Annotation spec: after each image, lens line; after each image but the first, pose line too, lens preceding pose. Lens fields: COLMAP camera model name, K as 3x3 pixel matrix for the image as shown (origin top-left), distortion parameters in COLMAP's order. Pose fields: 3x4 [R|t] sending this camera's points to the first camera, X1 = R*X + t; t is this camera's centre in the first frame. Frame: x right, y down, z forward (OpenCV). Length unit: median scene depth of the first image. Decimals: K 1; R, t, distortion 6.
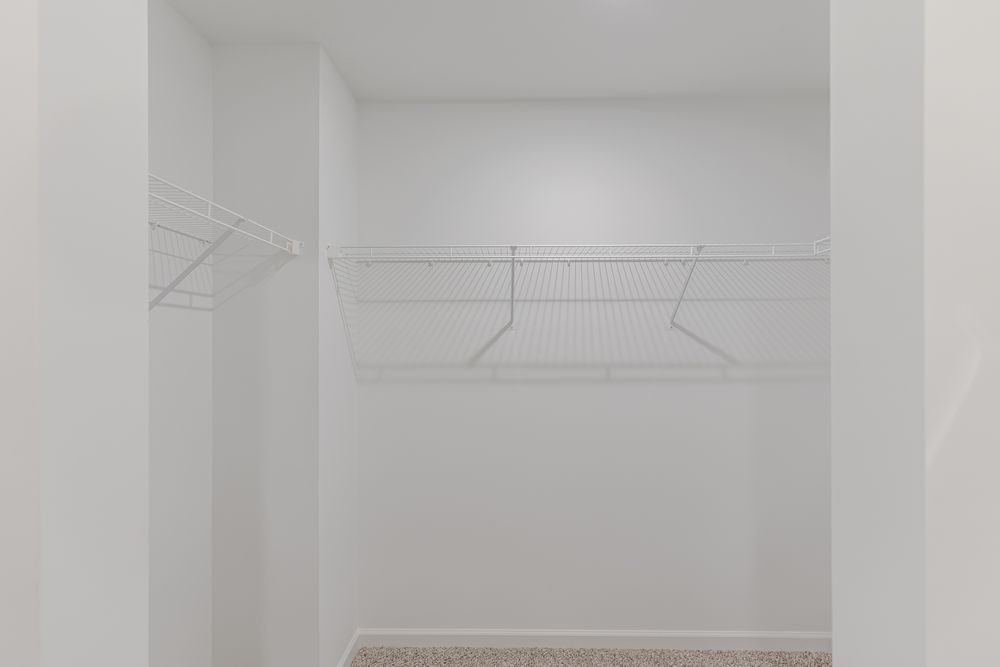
lens RADIAL K [[454.3, 0, 497.9], [0, 454.3, 328.1], [0, 0, 1]] dist [0.011925, -0.001927]
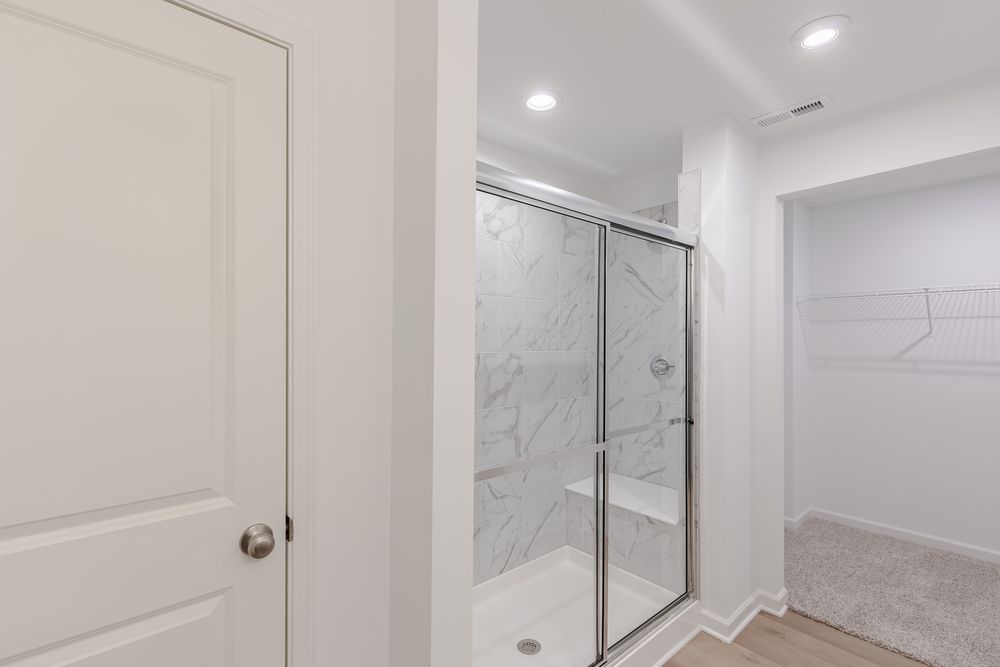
lens RADIAL K [[454.3, 0, 496.9], [0, 454.3, 338.4], [0, 0, 1]] dist [0.011925, -0.001927]
pose [[0.649949, -0.002449, -0.759974, 0.252277], [-0.017420, 0.999684, -0.018120, 0.058743], [0.759778, 0.025016, 0.649701, -1.093057]]
